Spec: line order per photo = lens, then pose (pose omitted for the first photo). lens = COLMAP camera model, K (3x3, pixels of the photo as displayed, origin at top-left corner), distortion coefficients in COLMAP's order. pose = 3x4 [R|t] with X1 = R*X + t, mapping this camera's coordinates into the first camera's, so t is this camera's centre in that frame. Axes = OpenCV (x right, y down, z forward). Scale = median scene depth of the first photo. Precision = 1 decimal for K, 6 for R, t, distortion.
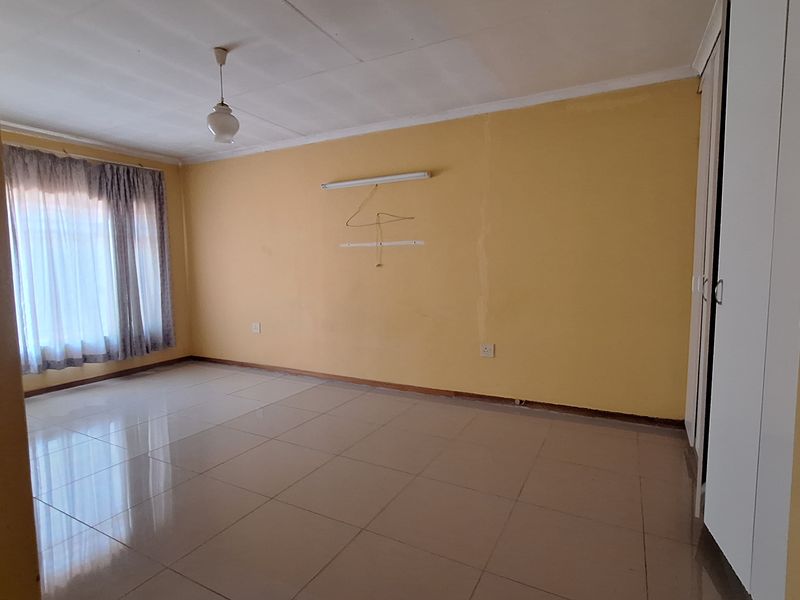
lens RADIAL K [[421.8, 0, 401.9], [0, 421.8, 300.8], [0, 0, 1]] dist [-0.001553, -0.000825]
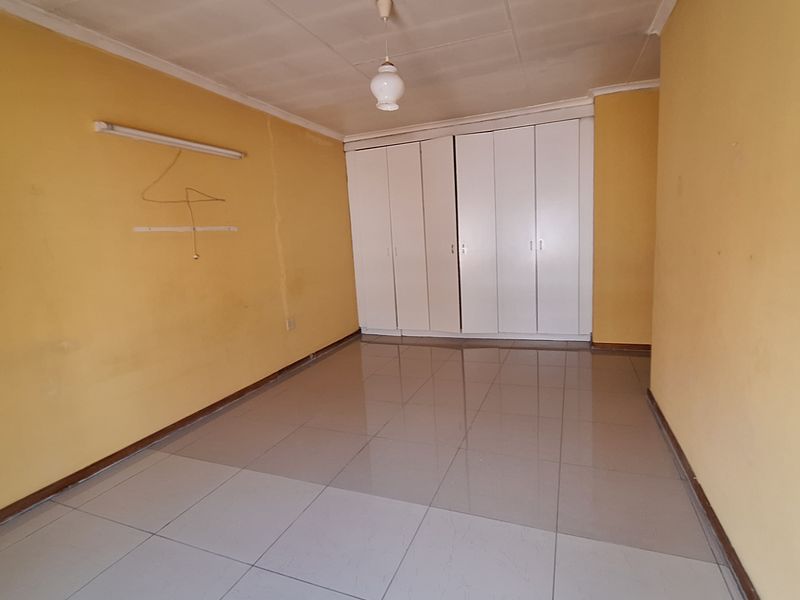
lens RADIAL K [[421.8, 0, 401.4], [0, 421.8, 300.1], [0, 0, 1]] dist [-0.001553, -0.000825]
pose [[-0.101351, -0.138018, 0.985230, -0.886308], [0.131255, 0.979818, 0.150762, -0.075093], [-0.986154, 0.144596, -0.081190, 0.722213]]
